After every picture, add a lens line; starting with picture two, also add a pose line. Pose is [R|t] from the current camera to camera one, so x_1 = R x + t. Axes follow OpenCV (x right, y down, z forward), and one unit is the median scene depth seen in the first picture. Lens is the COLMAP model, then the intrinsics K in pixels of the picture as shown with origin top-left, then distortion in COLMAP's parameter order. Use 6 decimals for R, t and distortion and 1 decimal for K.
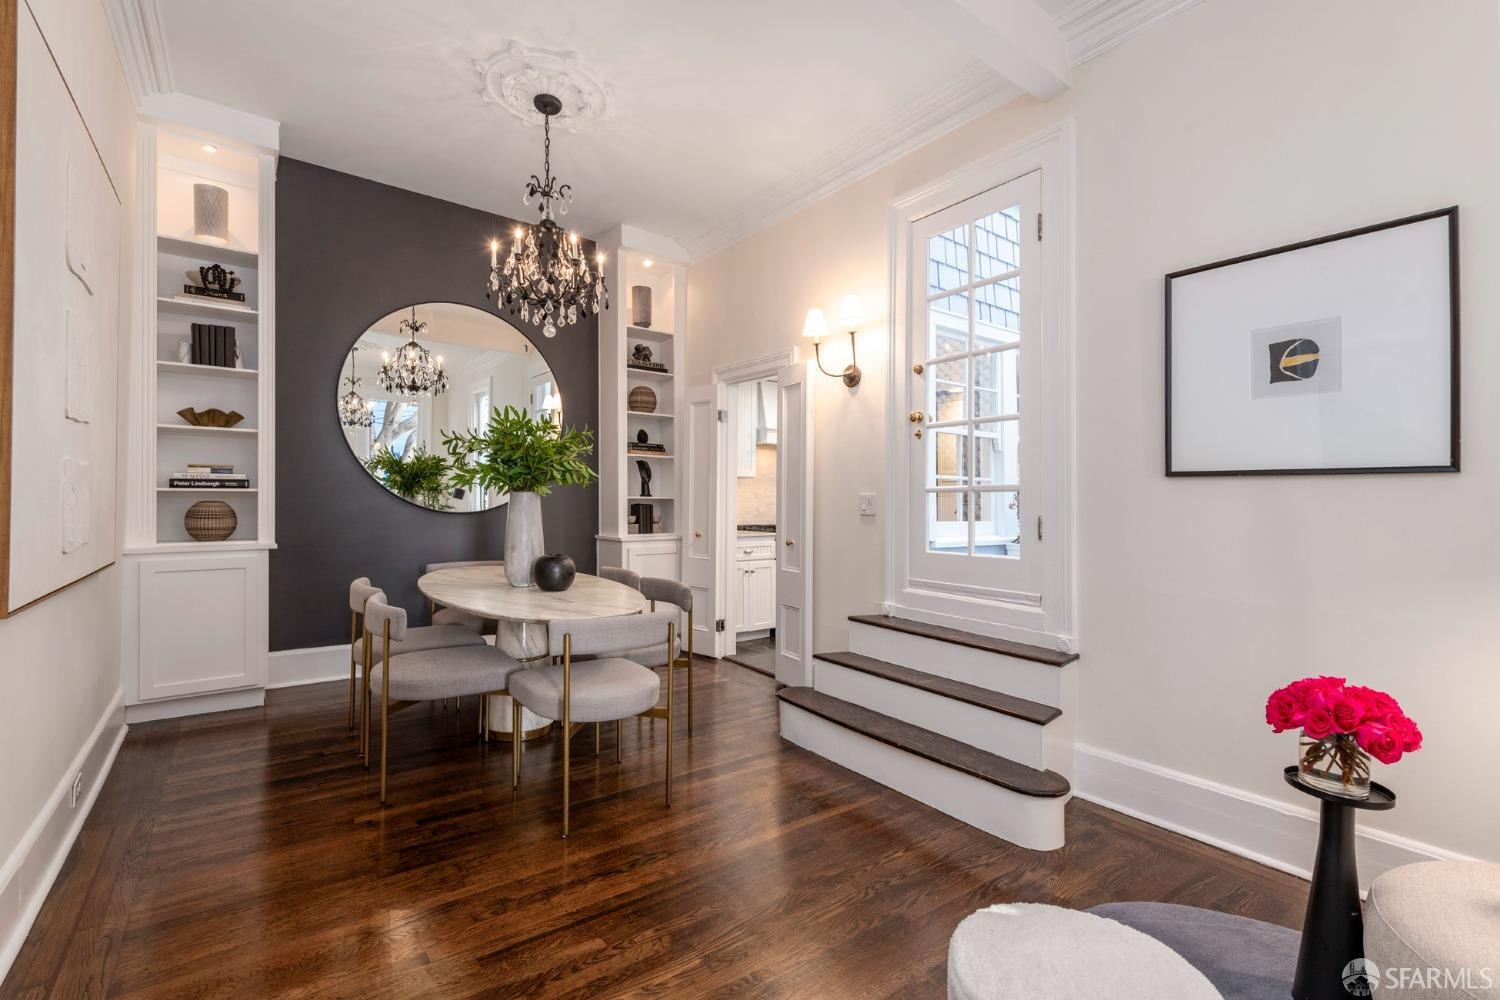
lens RADIAL K [[638.1, 0, 762.6], [0, 638.1, 503.6], [0, 0, 1]] dist [0.000140, -0.000329]
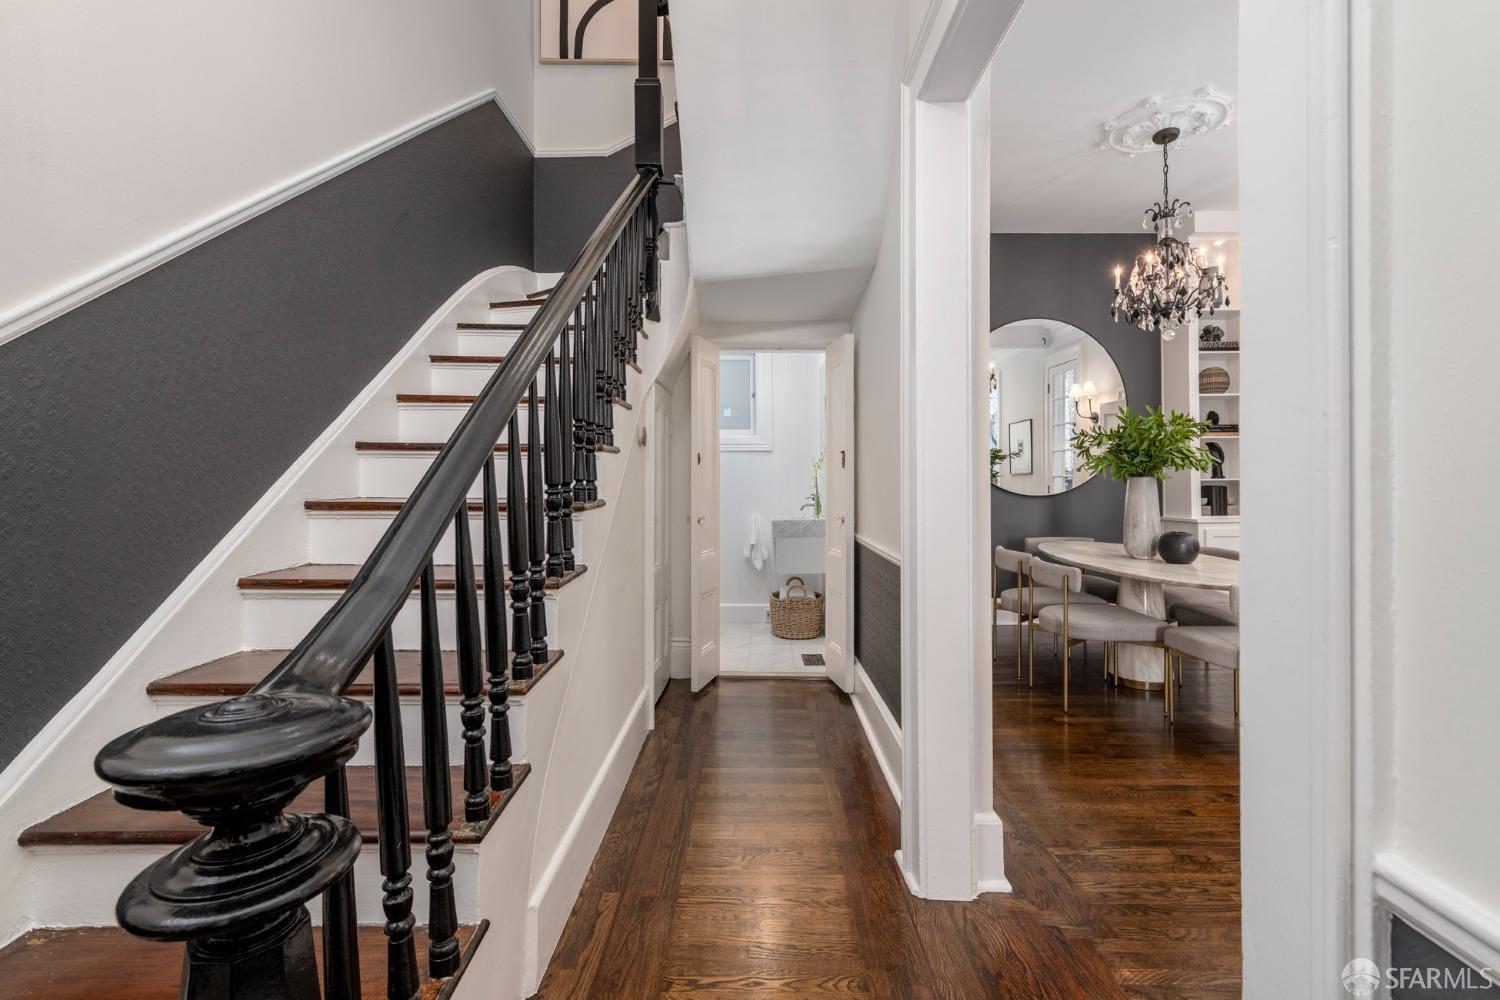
lens RADIAL K [[647.8, 0, 751.5], [0, 647.8, 493.0], [0, 0, 1]] dist [0.000268, -0.000042]
pose [[0.793553, -0.003011, -0.608493, -0.212254], [0.011427, 0.999885, 0.009956, -0.009658], [0.608393, -0.014854, 0.793497, -0.353449]]
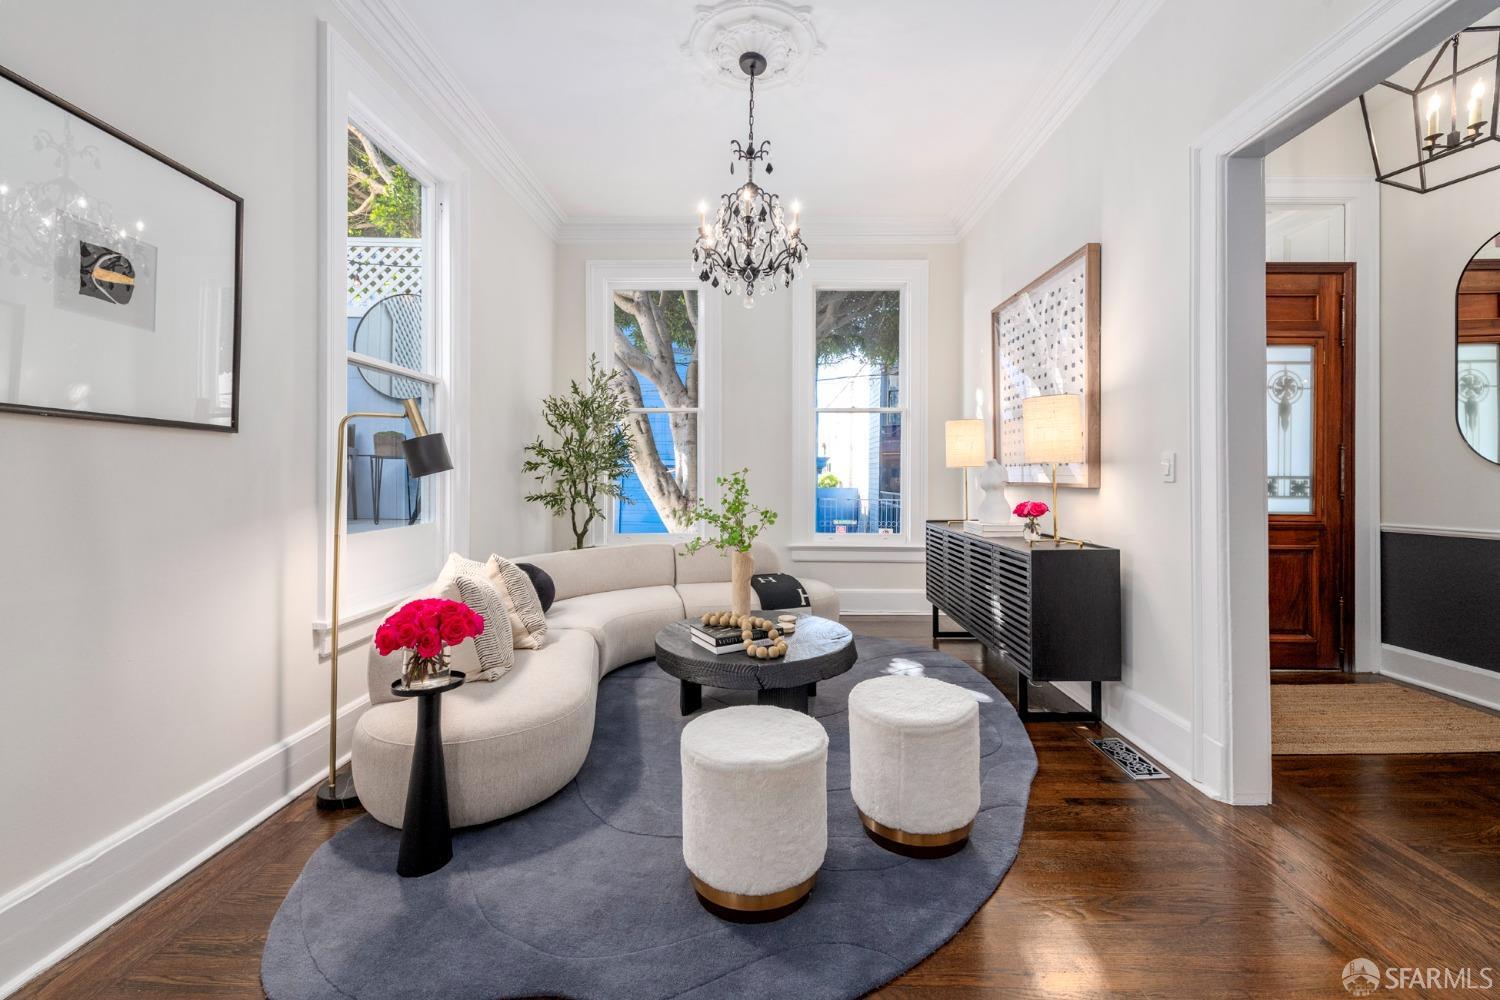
lens RADIAL K [[594.5, 0, 756.6], [0, 594.5, 473.7], [0, 0, 1]] dist [-0.000595, -0.000422]
pose [[-0.787770, -0.010010, 0.615889, -0.163553], [-0.012369, 0.999923, 0.000430, 0.006172], [-0.615846, -0.007280, -0.787833, 0.715080]]
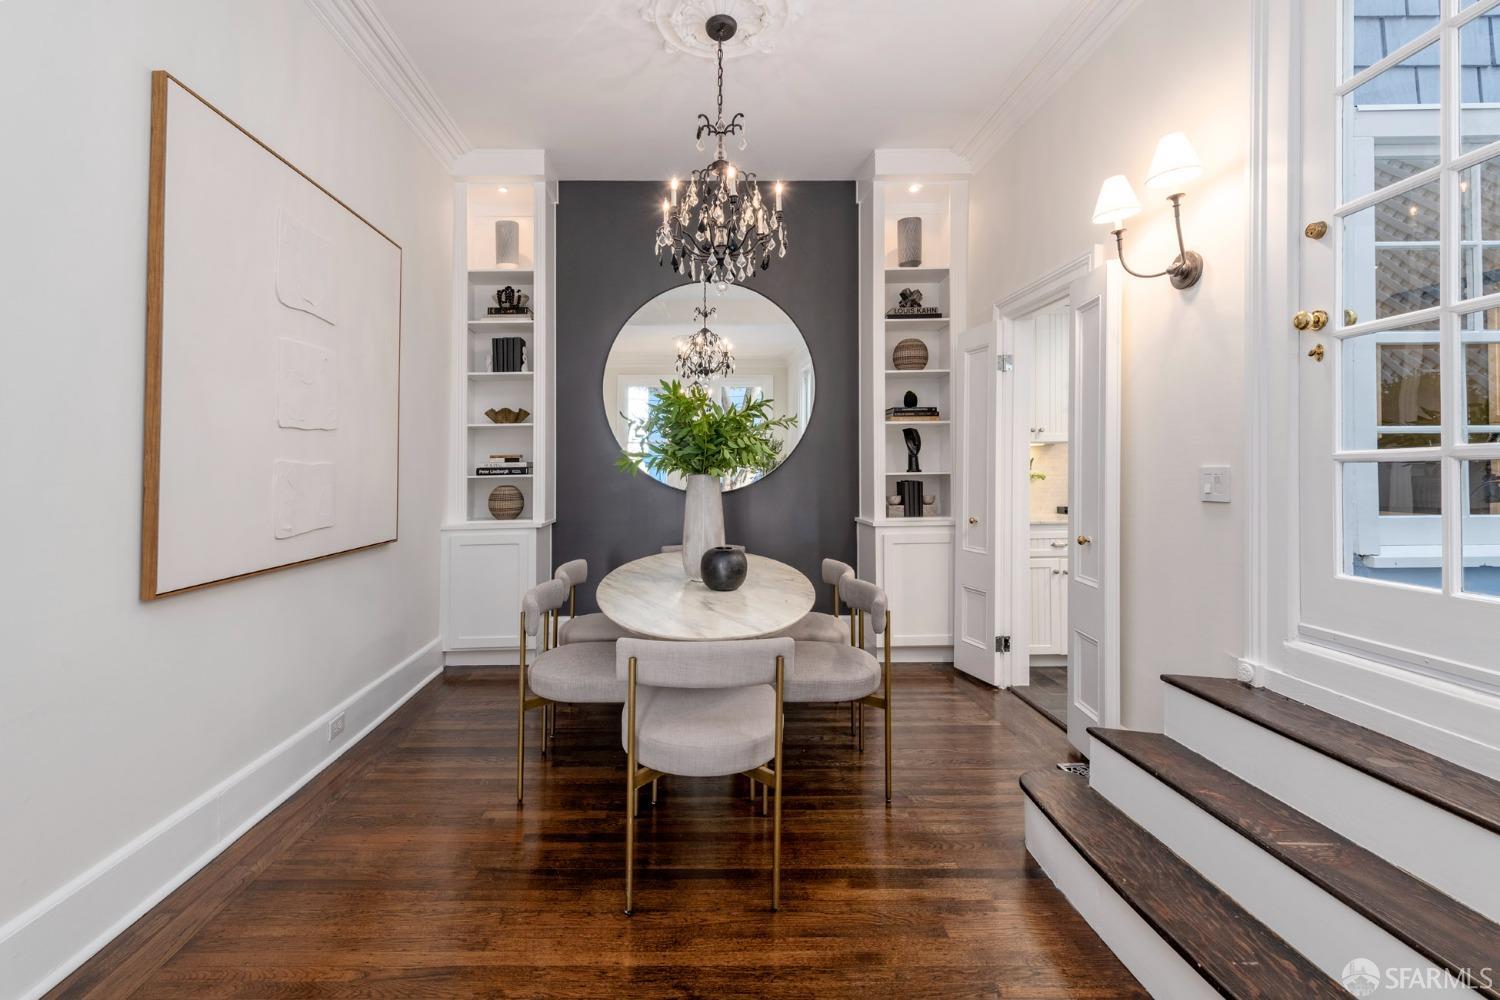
lens RADIAL K [[629.7, 0, 747.1], [0, 629.7, 474.7], [0, 0, 1]] dist [0.001279, -0.000534]
pose [[0.799190, -0.013618, -0.600925, 0.194012], [0.017391, 0.999849, 0.000470, -0.016956], [0.600827, -0.010827, 0.799305, 0.322340]]
